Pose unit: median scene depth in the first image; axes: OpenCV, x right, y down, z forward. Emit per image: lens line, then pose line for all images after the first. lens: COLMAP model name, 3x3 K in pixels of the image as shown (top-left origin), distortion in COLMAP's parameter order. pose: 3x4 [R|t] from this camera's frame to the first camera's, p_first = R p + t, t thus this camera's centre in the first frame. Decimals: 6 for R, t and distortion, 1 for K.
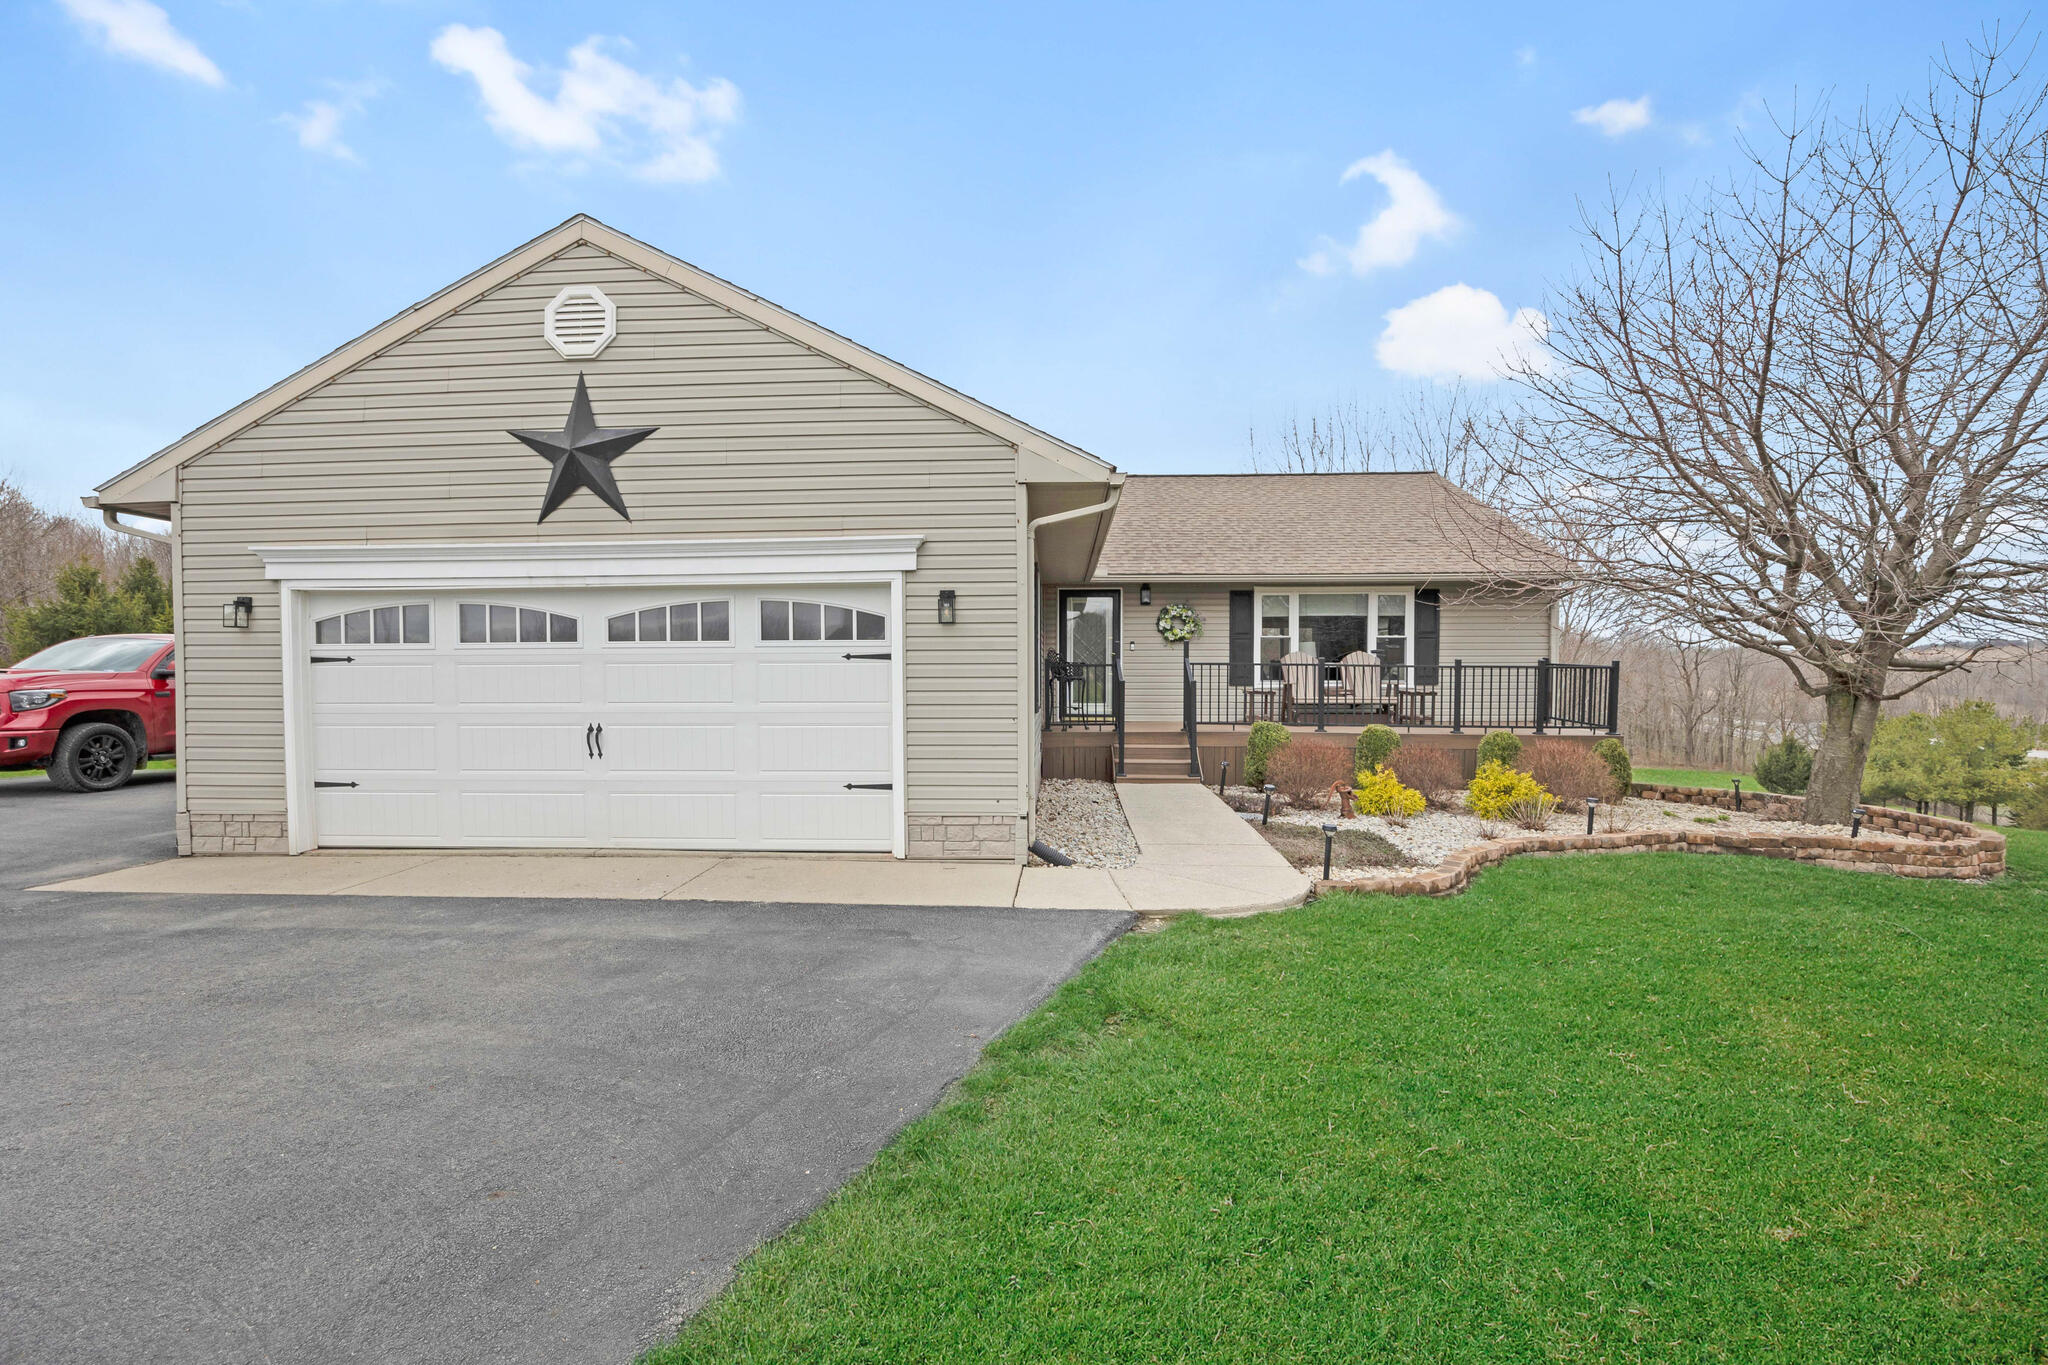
lens RADIAL K [[911.9, 0, 1024.0], [0, 911.9, 682.5], [0, 0, 1]] dist [-0.030774, -0.000074]
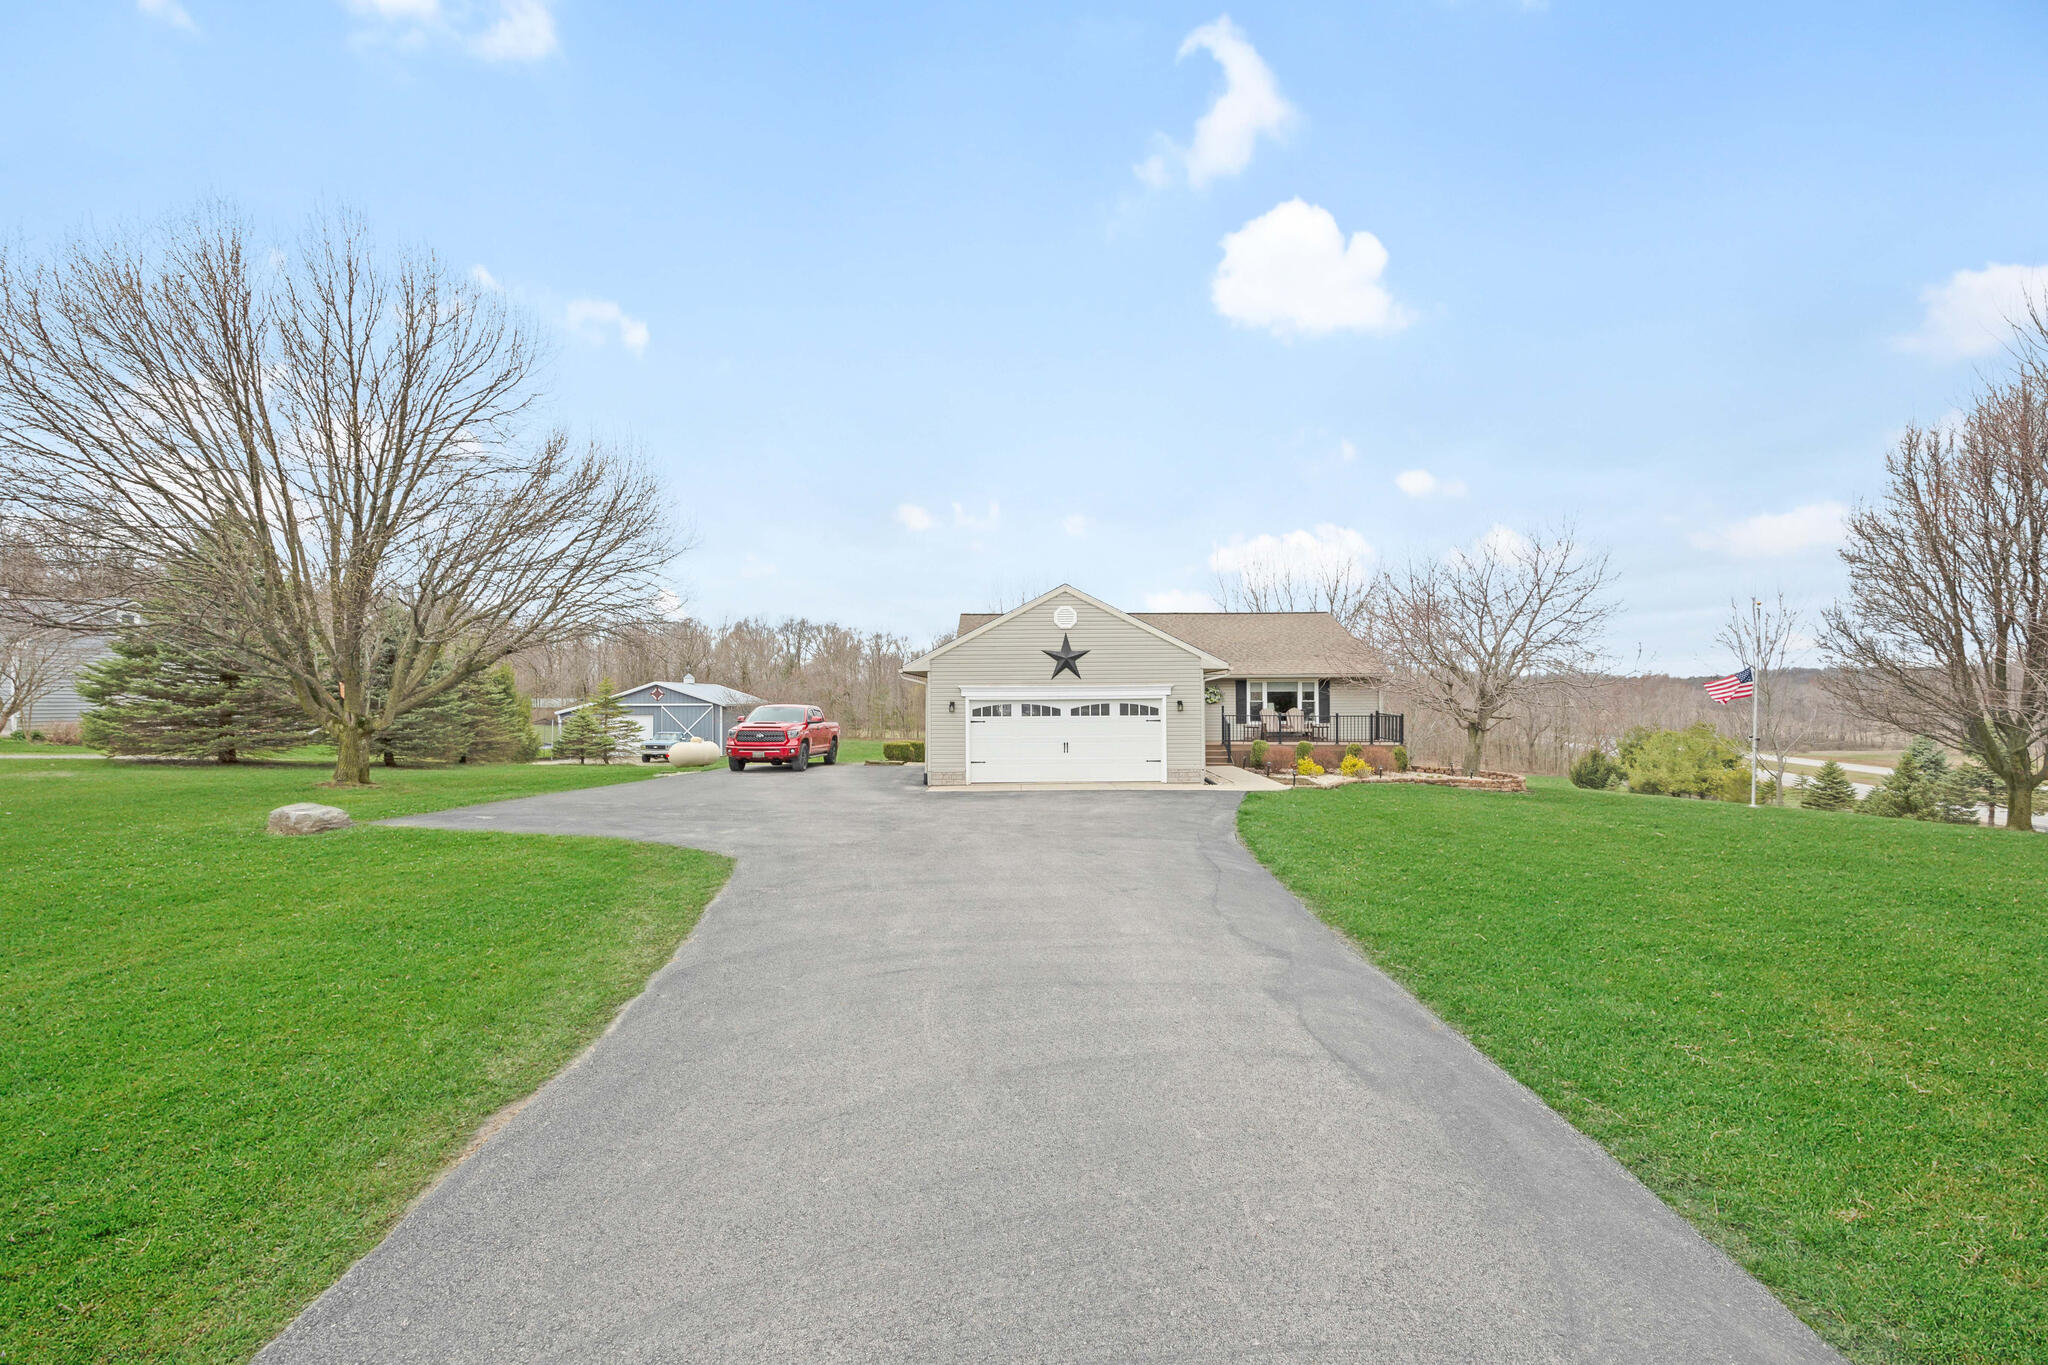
lens RADIAL K [[789.7, 0, 1024.0], [0, 789.7, 682.5], [0, 0, 1]] dist [-0.001207, -0.000021]
pose [[0.998679, -0.002341, 0.051335, -0.759746], [0.003902, 0.999532, -0.030343, -0.078790], [-0.051240, 0.030504, 0.998220, -1.748006]]
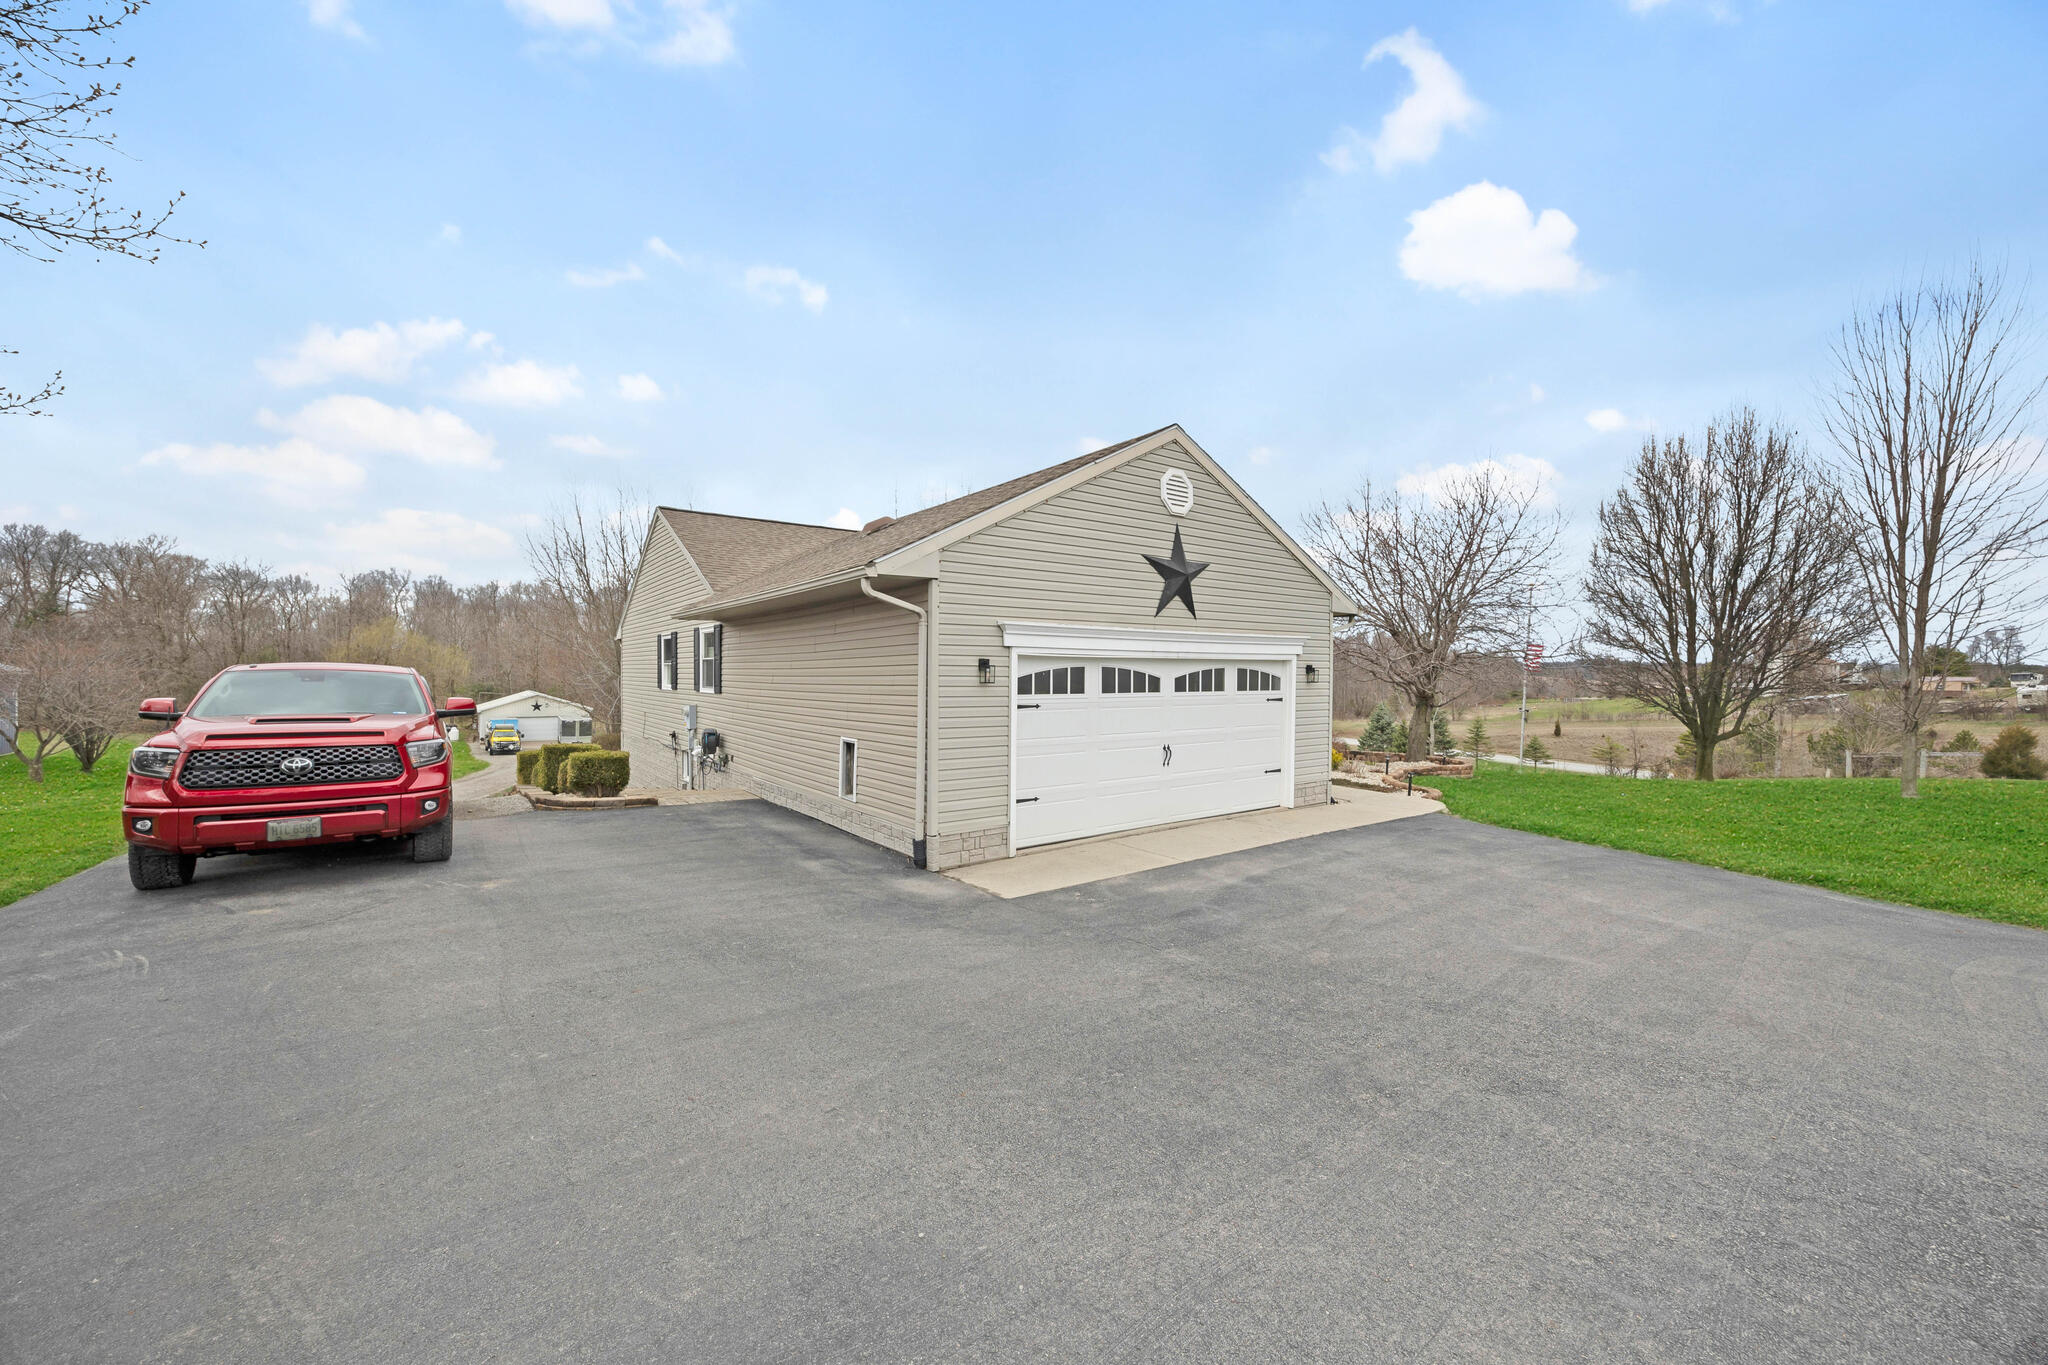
lens RADIAL K [[809.4, 0, 1024.0], [0, 809.4, 682.5], [0, 0, 1]] dist [-0.001336, -0.000013]
pose [[0.768258, 0.000202, 0.640141, -1.562853], [0.007523, 0.999928, -0.009344, -0.050485], [-0.640097, 0.011994, 0.768201, 0.075050]]
